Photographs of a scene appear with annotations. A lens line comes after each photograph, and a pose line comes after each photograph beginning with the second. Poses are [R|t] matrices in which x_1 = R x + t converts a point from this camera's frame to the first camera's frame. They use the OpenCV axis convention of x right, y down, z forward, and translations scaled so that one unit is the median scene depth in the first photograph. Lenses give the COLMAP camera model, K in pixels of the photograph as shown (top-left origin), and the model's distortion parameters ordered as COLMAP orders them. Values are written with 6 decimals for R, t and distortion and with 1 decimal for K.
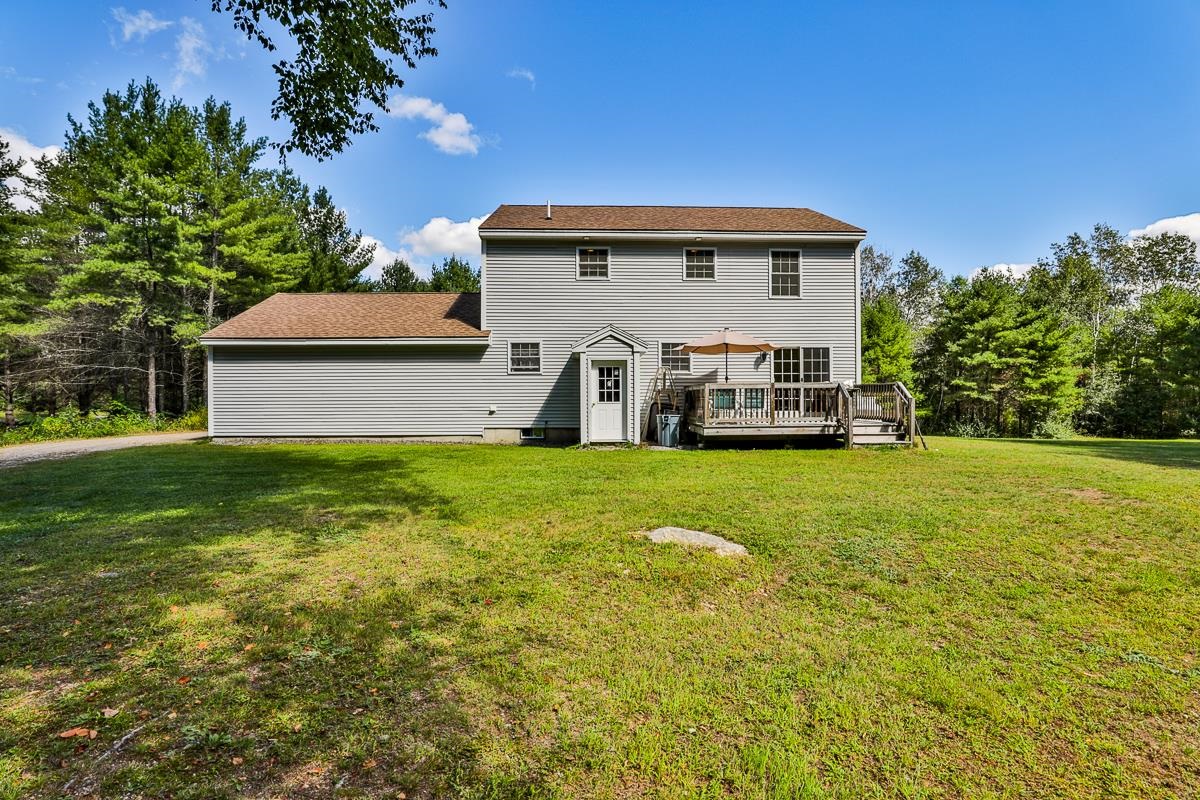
lens RADIAL K [[555.3, 0, 602.6], [0, 555.3, 401.2], [0, 0, 1]] dist [-0.003307, -0.000464]
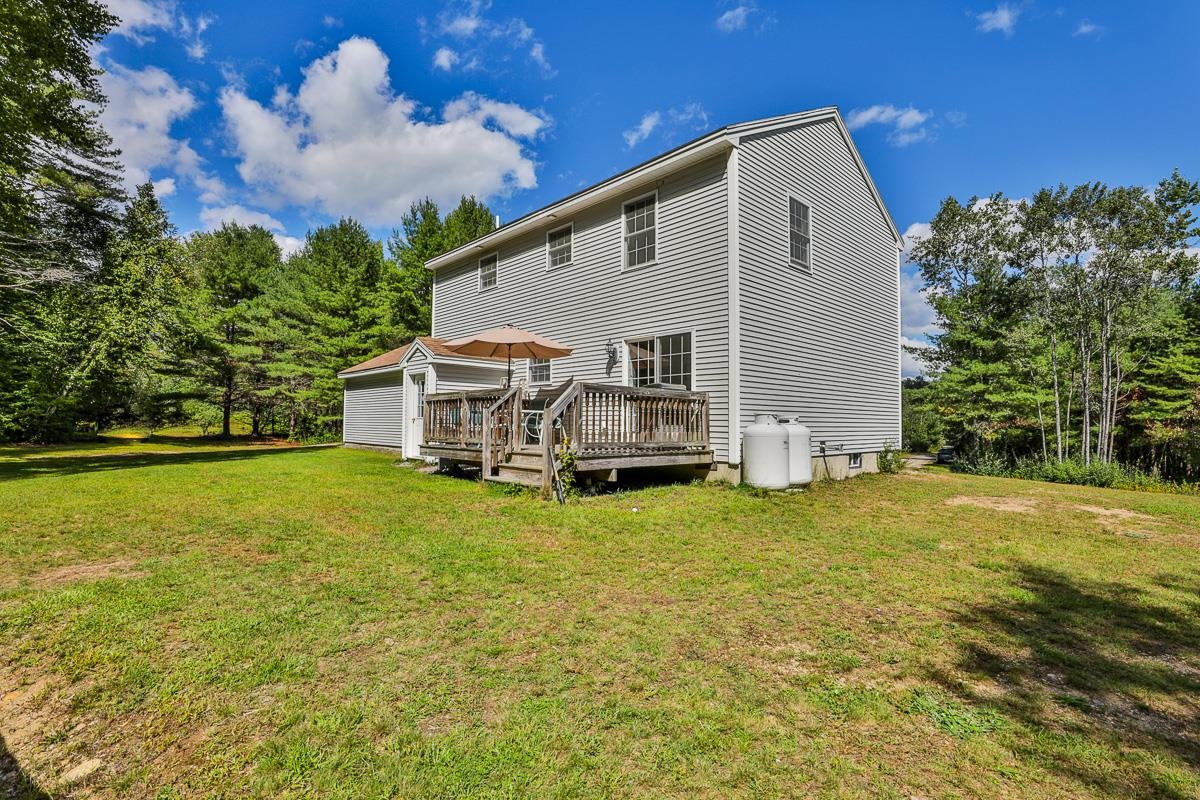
lens RADIAL K [[555.3, 0, 601.5], [0, 555.3, 397.0], [0, 0, 1]] dist [-0.003307, -0.000464]
pose [[0.657732, -0.026498, -0.752785, 0.807812], [-0.011705, 0.998901, -0.045389, 0.004851], [0.753161, 0.038665, 0.656699, 0.522386]]
